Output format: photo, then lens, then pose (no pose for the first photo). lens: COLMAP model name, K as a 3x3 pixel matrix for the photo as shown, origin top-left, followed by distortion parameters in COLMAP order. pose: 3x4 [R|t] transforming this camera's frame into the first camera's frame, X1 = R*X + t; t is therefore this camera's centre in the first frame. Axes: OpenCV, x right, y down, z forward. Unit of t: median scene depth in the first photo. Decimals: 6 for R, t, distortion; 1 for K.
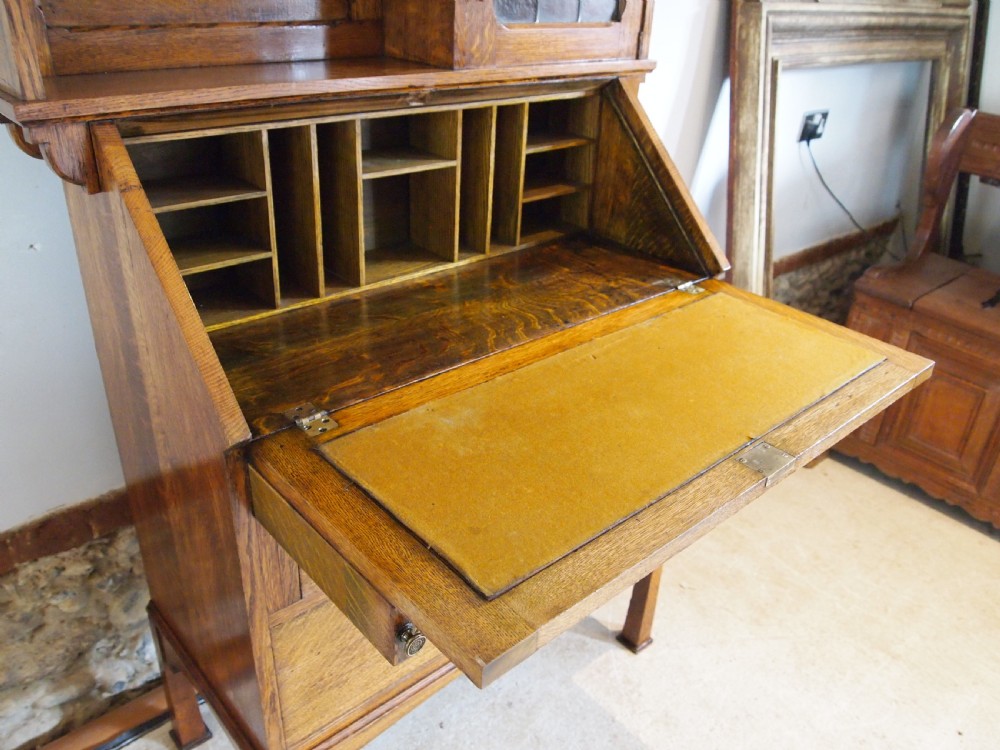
lens RADIAL K [[794.2, 0, 500.0], [0, 794.2, 375.0], [0, 0, 1]] dist [-0.047542, -0.000358]
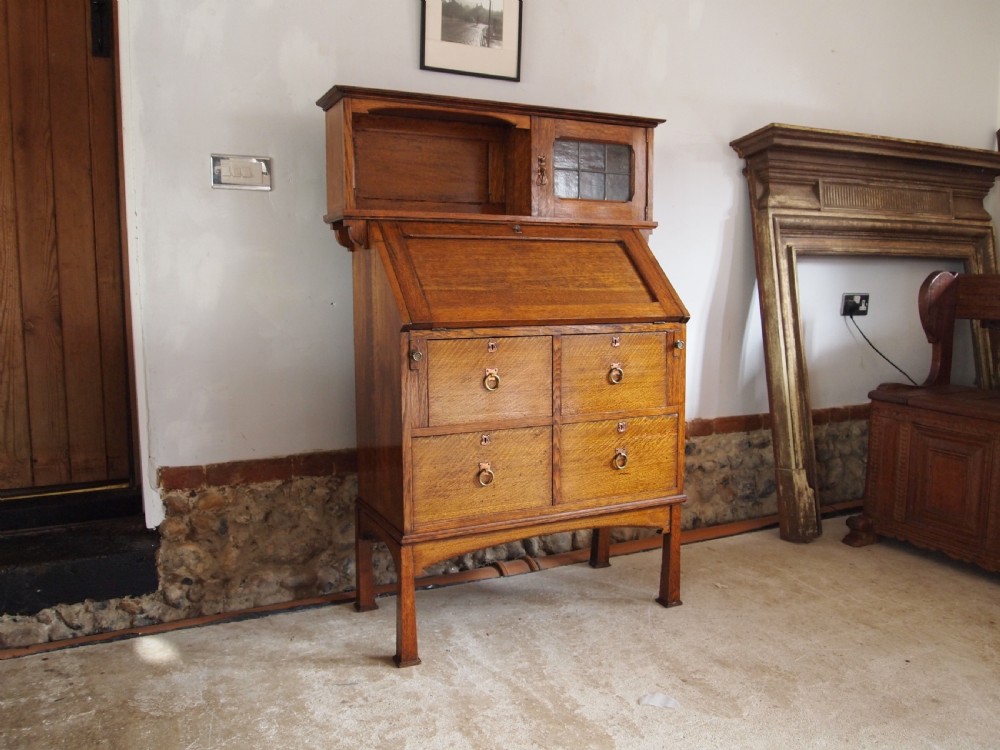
lens RADIAL K [[800.5, 0, 500.0], [0, 800.5, 375.0], [0, 0, 1]] dist [-0.047475, 0.002890]
pose [[0.959485, -0.019921, -0.281053, 0.336281], [-0.086568, 0.928407, -0.361339, 0.580869], [0.268130, 0.371030, 0.889069, -0.557530]]
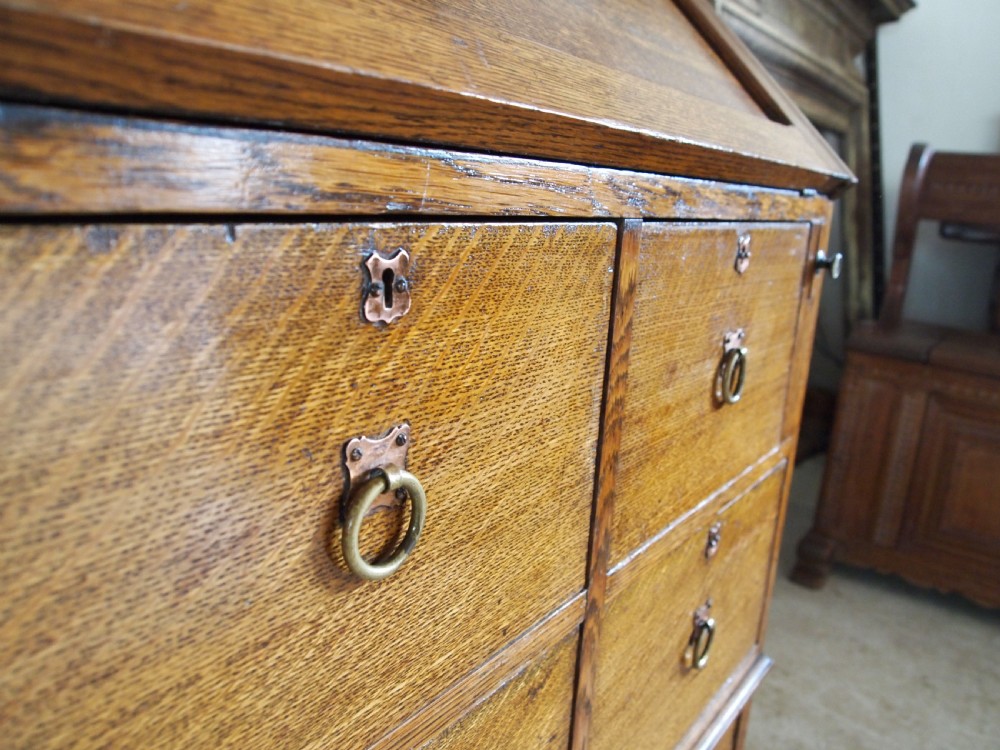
lens RADIAL K [[783.3, 0, 500.0], [0, 783.3, 375.0], [0, 0, 1]] dist [-0.050946, 0.002730]
pose [[0.978791, -0.034375, 0.201958, -0.079185], [0.081251, 0.970109, -0.228663, 0.101090], [-0.188061, 0.240222, 0.952327, 0.476010]]
